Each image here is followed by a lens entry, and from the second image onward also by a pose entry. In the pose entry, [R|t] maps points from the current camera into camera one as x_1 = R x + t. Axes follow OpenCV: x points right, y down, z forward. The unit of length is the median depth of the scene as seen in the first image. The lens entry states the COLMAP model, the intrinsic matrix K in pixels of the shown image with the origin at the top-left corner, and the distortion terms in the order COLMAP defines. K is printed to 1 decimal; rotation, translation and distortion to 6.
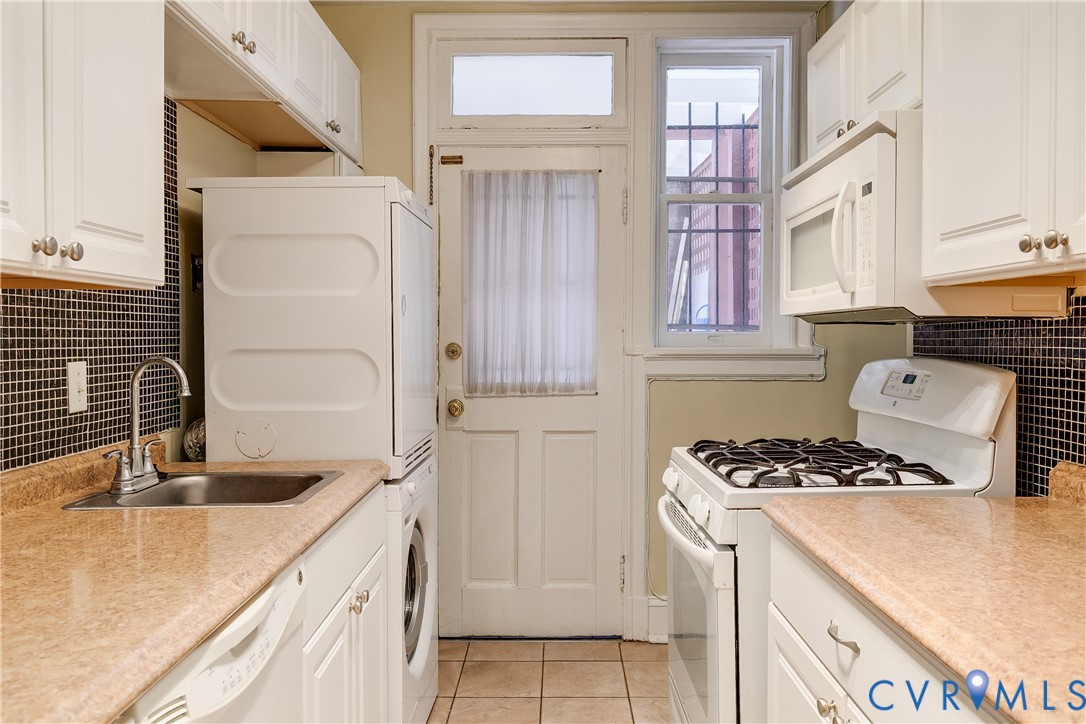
lens RADIAL K [[831.7, 0, 557.9], [0, 831.7, 346.6], [0, 0, 1]] dist [-0.010148, 0.003625]
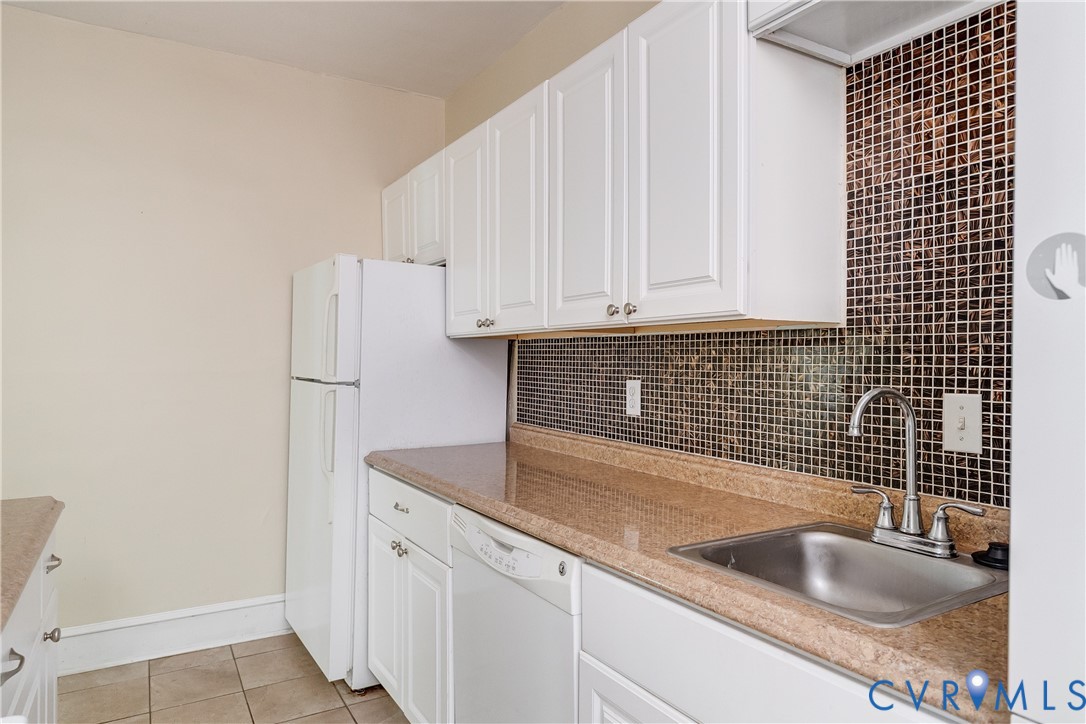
lens RADIAL K [[703.0, 0, 582.0], [0, 703.0, 360.3], [0, 0, 1]] dist [-0.001800, -0.002357]
pose [[-0.849310, -0.008465, -0.527826, 0.137265], [-0.015062, 0.999853, 0.008202, -0.016240], [0.527679, 0.014916, -0.849313, 1.407254]]
